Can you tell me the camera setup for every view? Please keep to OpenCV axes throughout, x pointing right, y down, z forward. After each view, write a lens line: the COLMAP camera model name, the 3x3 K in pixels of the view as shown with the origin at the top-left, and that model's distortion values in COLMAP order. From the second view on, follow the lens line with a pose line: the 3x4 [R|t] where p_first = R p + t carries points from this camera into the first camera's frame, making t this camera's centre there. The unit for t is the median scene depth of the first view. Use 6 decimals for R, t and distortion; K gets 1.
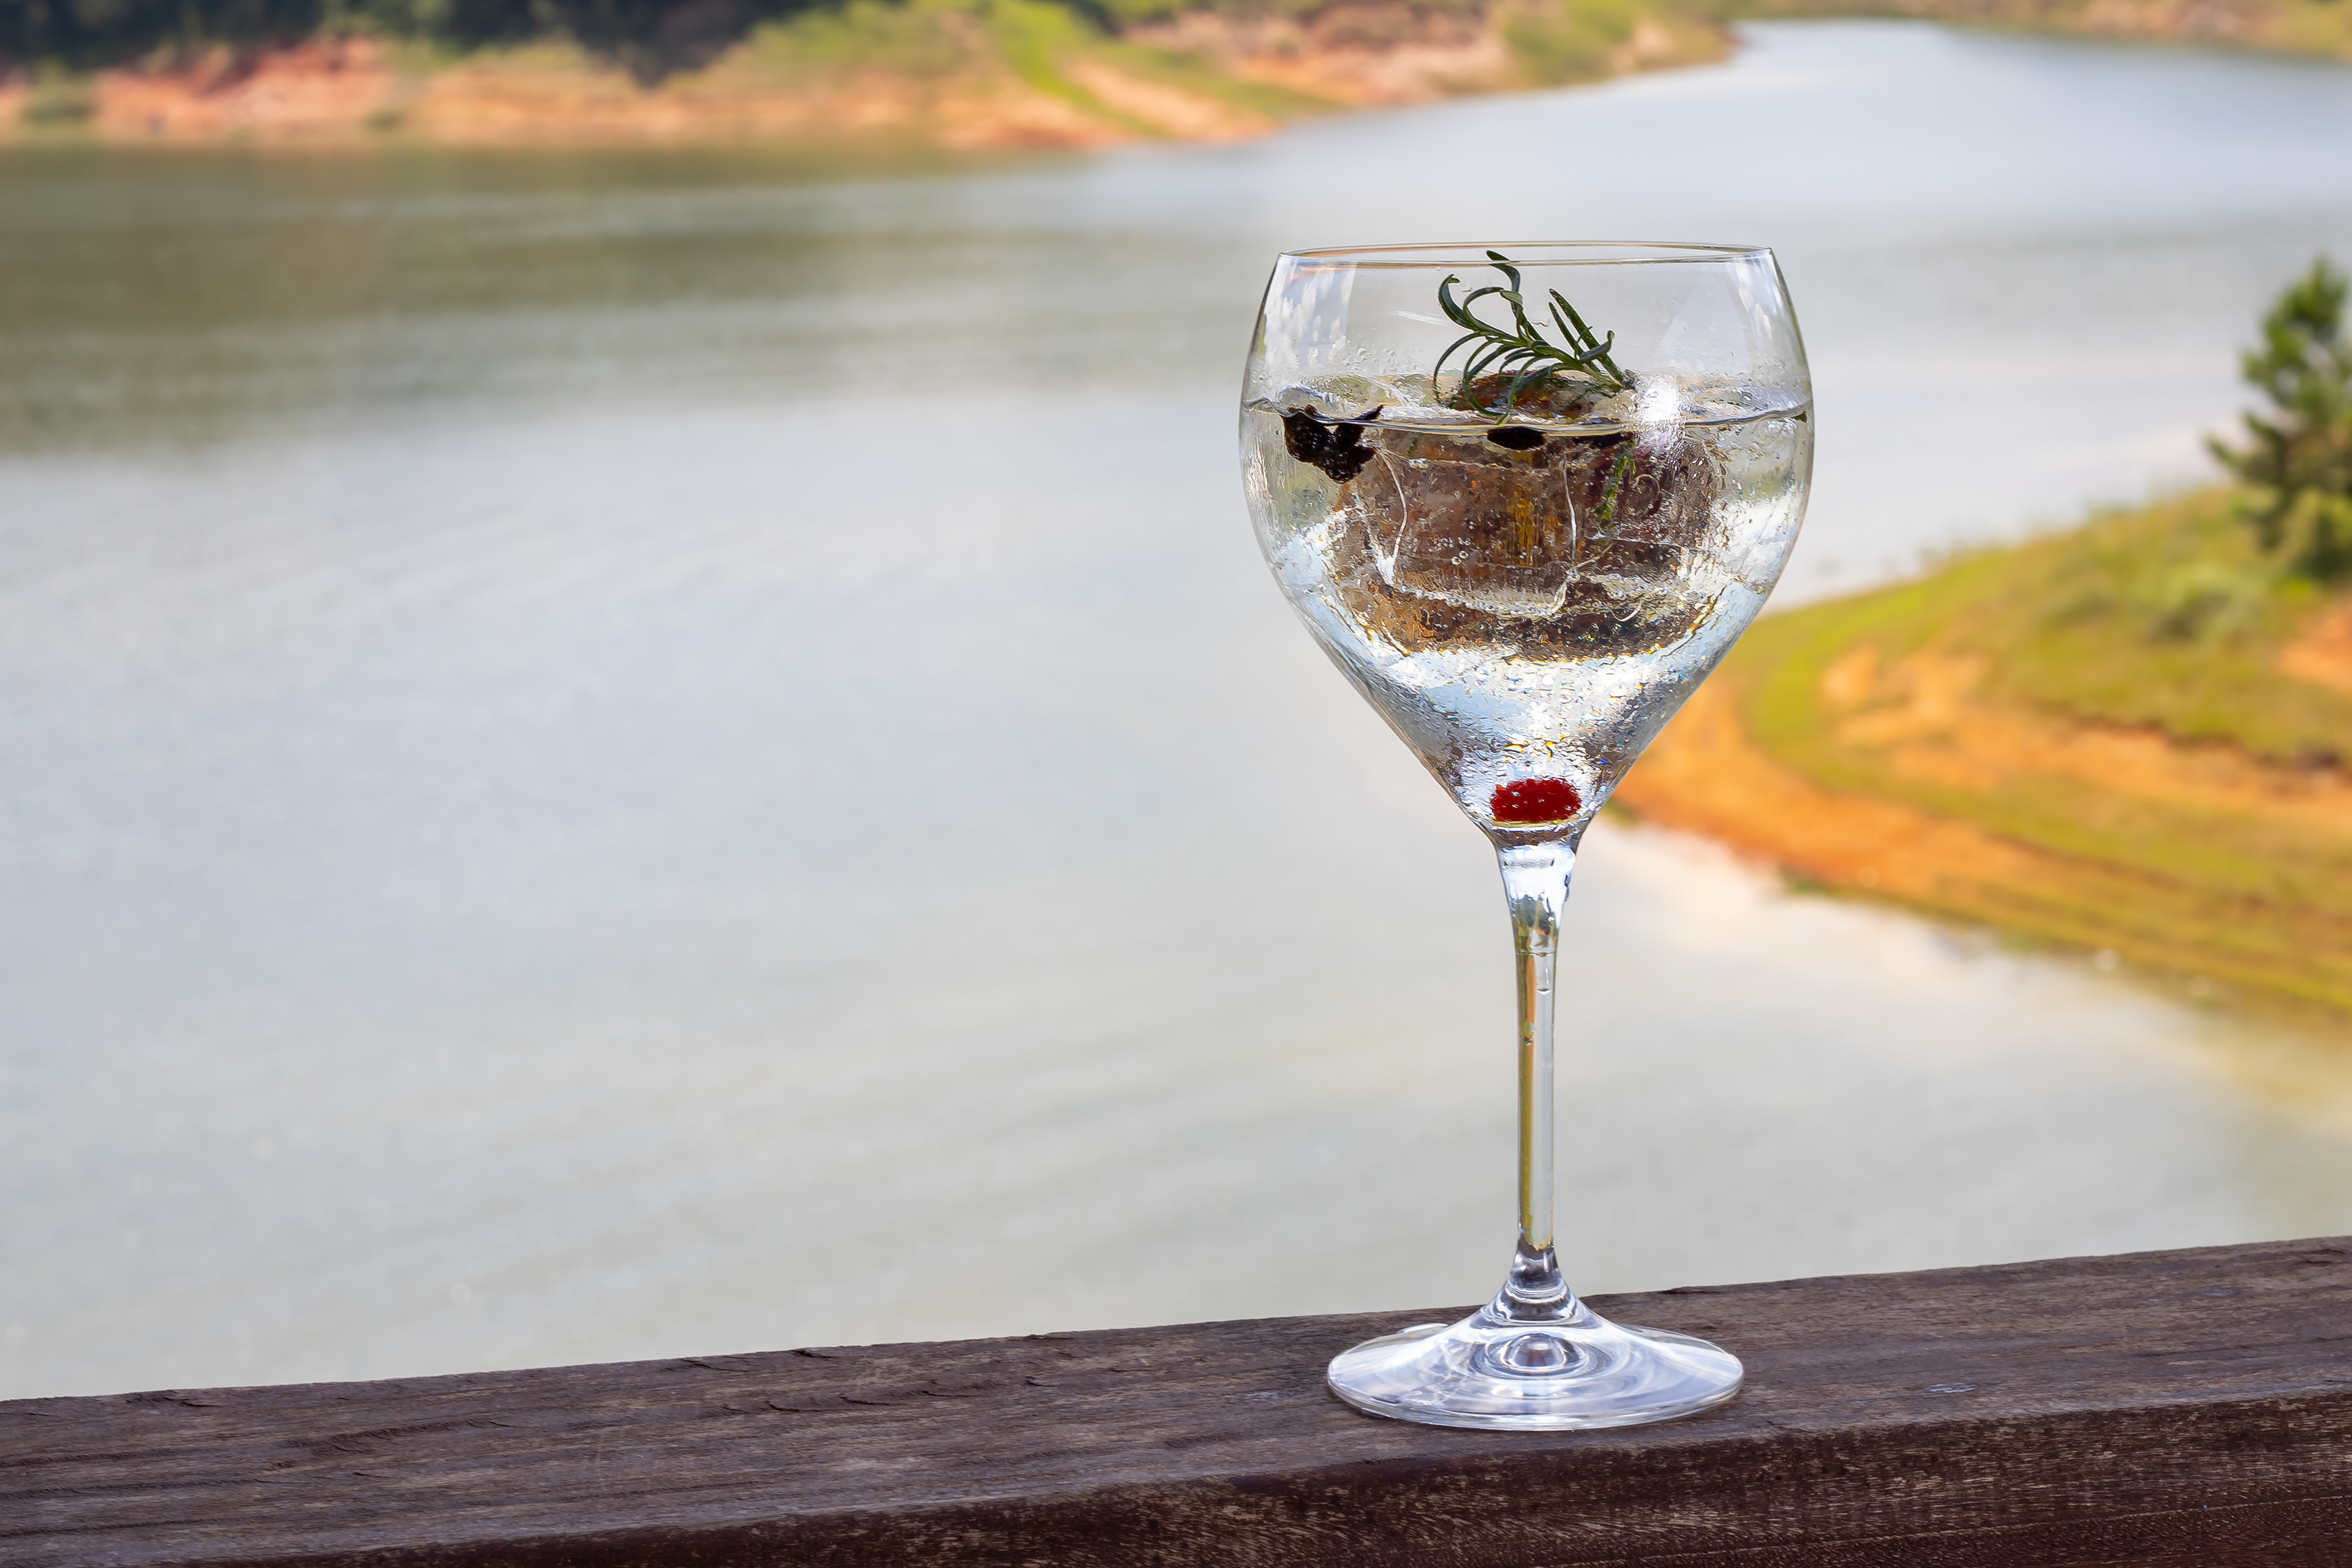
lens RADIAL K [[6206.3, 0, 1176.0], [0, 6206.3, 784.0], [0, 0, 1]] dist [-0.069530, -0.638101]
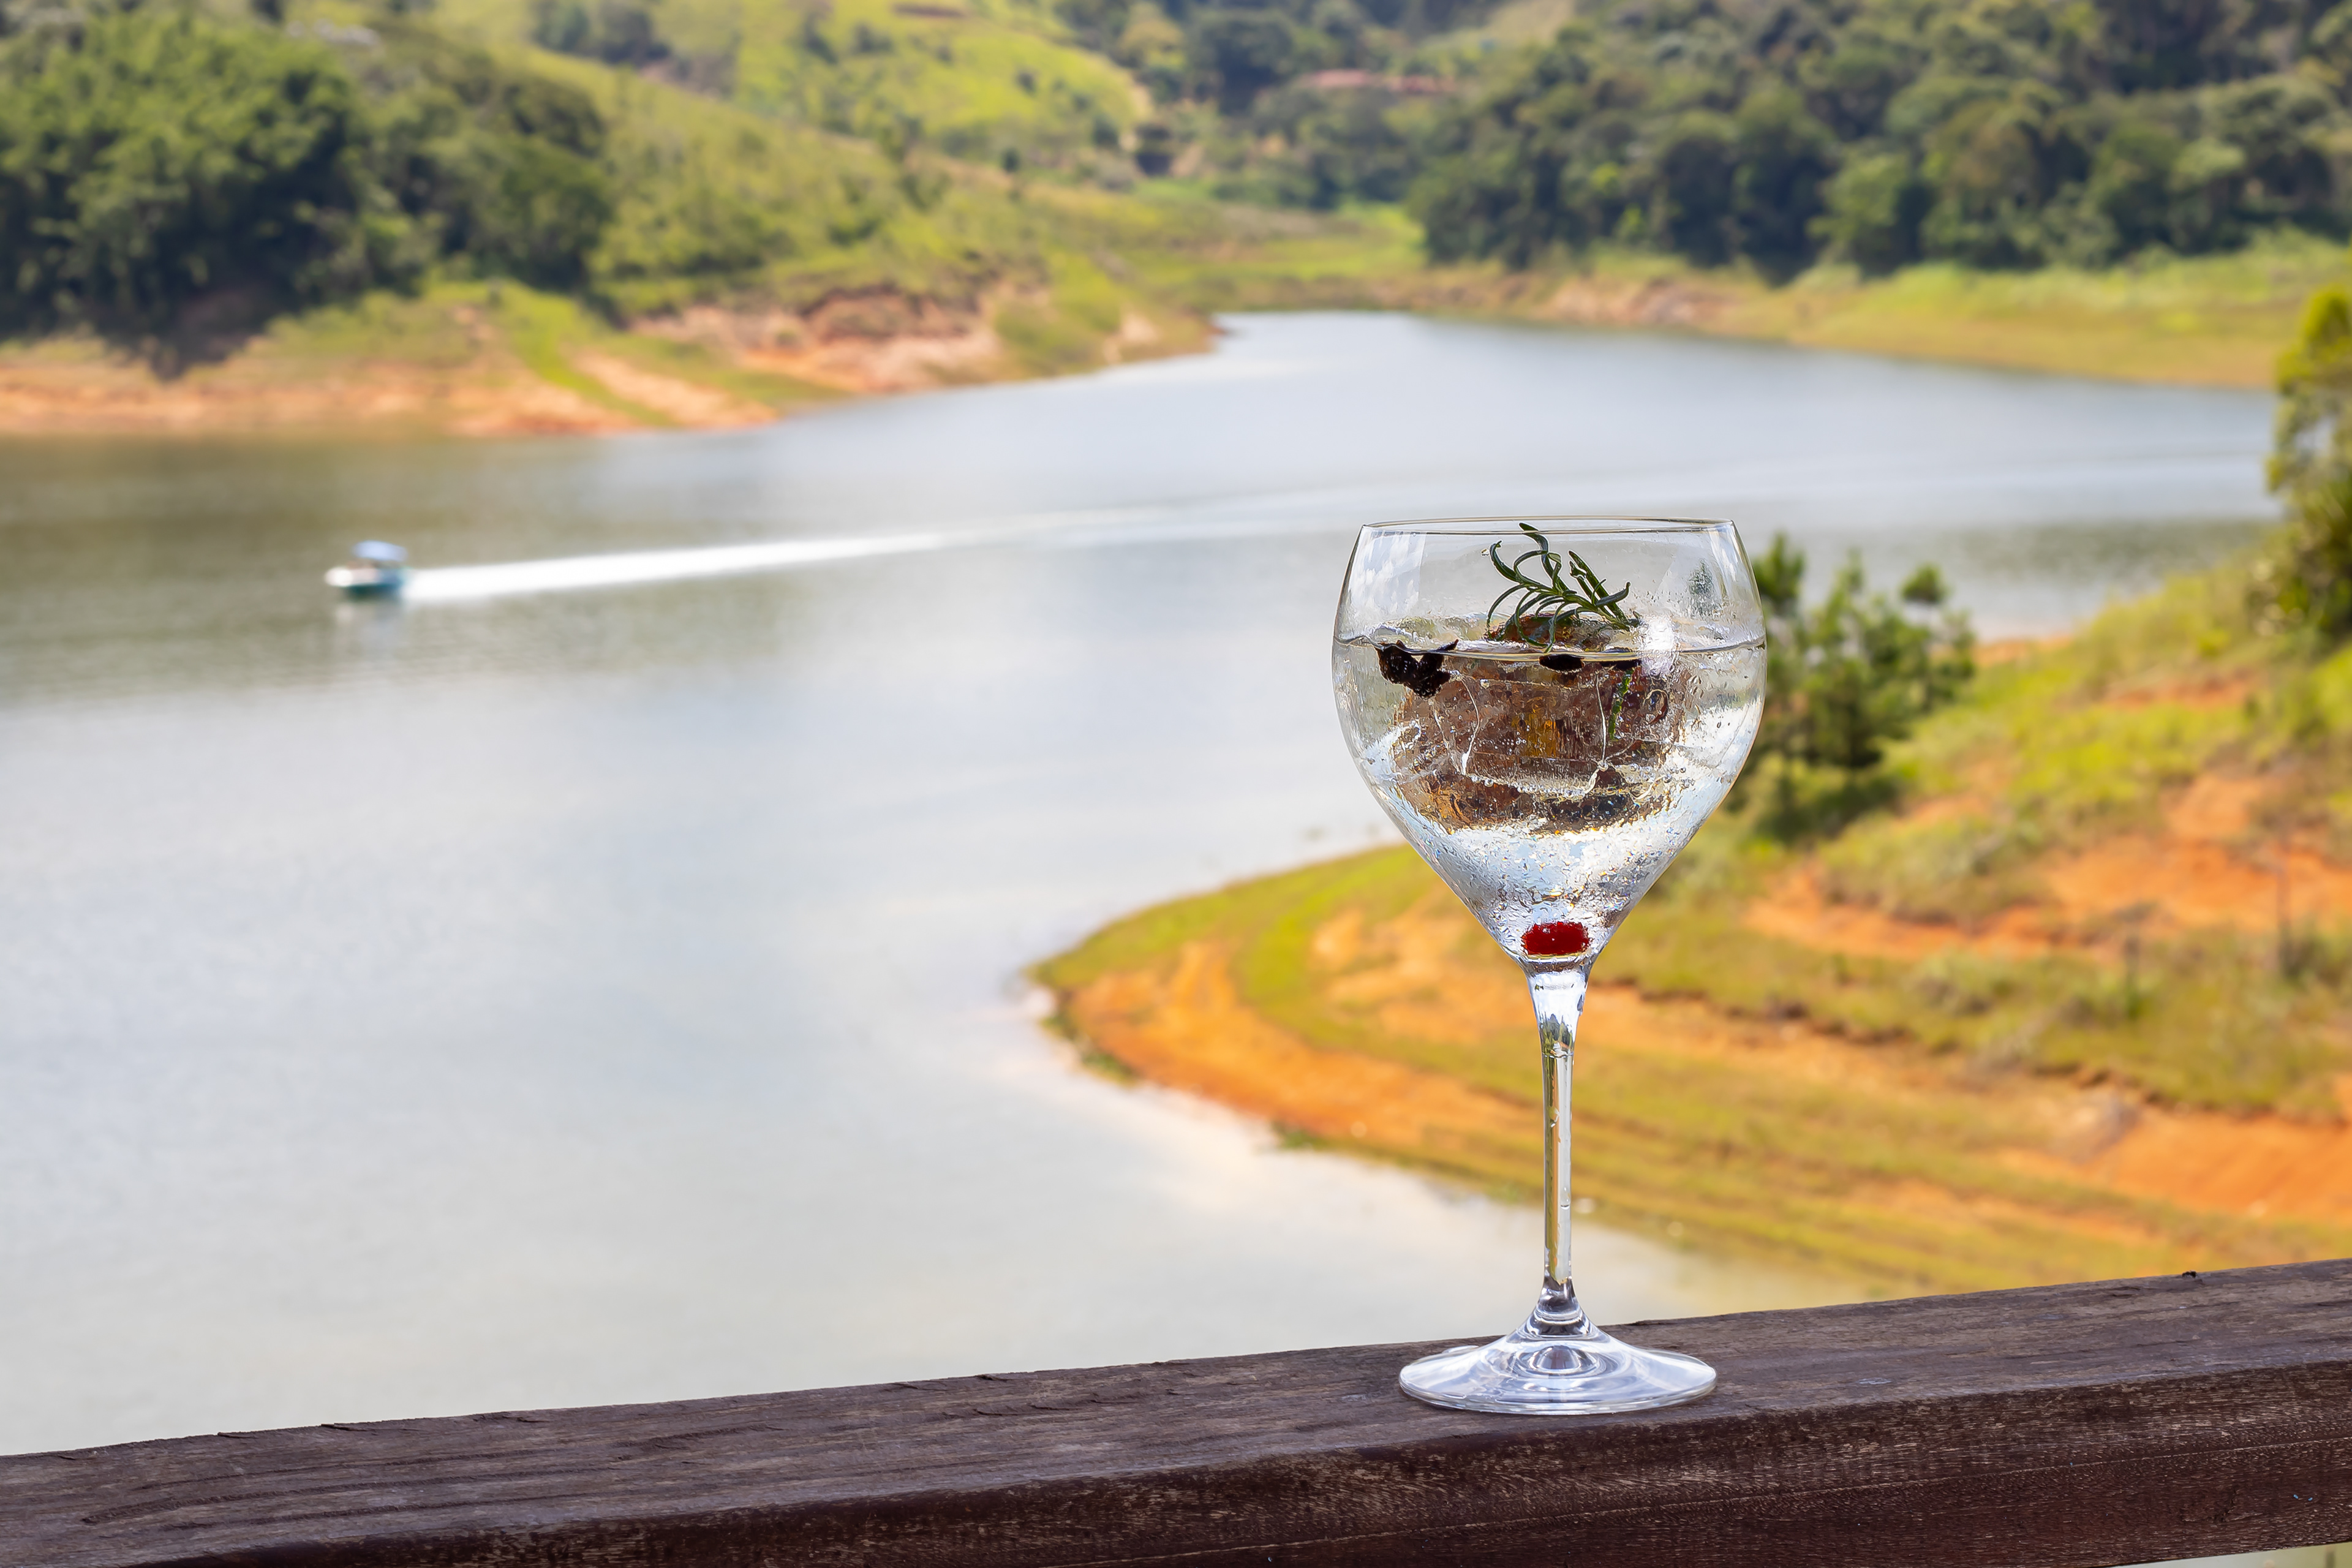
lens RADIAL K [[6206.3, 0, 1176.0], [0, 6206.3, 784.0], [0, 0, 1]] dist [-0.069530, -0.638101]
pose [[0.995360, -0.008712, 0.095822, -0.148819], [0.013076, 0.998901, -0.045004, 0.028025], [-0.095324, 0.046048, 0.994381, -0.304905]]
